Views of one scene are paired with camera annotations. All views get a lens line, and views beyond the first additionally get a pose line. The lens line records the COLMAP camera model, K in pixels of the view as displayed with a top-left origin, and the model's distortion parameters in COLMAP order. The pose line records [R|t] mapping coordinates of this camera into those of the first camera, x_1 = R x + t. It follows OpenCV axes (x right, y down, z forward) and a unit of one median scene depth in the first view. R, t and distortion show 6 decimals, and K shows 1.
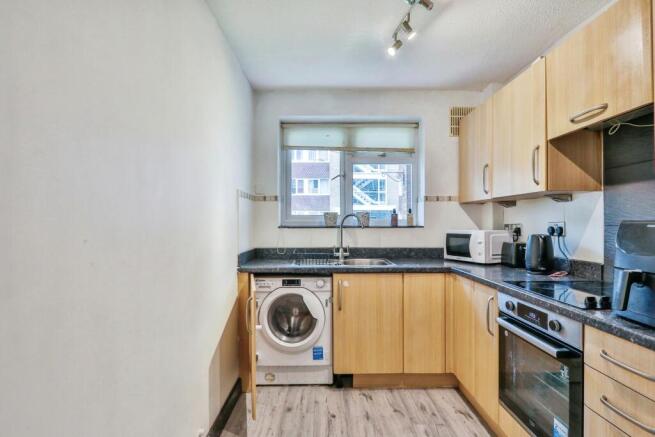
lens RADIAL K [[356.9, 0, 327.5], [0, 356.9, 218.5], [0, 0, 1]] dist [-0.004479, -0.000513]
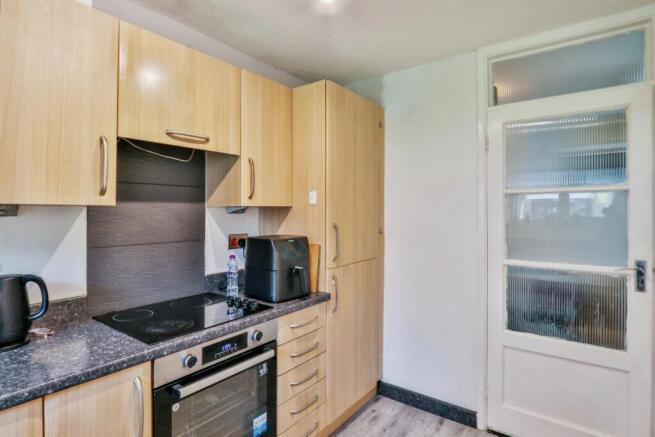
lens RADIAL K [[356.9, 0, 327.5], [0, 356.9, 218.5], [0, 0, 1]] dist [-0.004479, -0.000513]
pose [[-0.794043, -0.014144, 0.607697, -0.196861], [-0.005862, 0.999861, 0.015611, -0.080891], [-0.607833, 0.008833, -0.794016, 1.571503]]
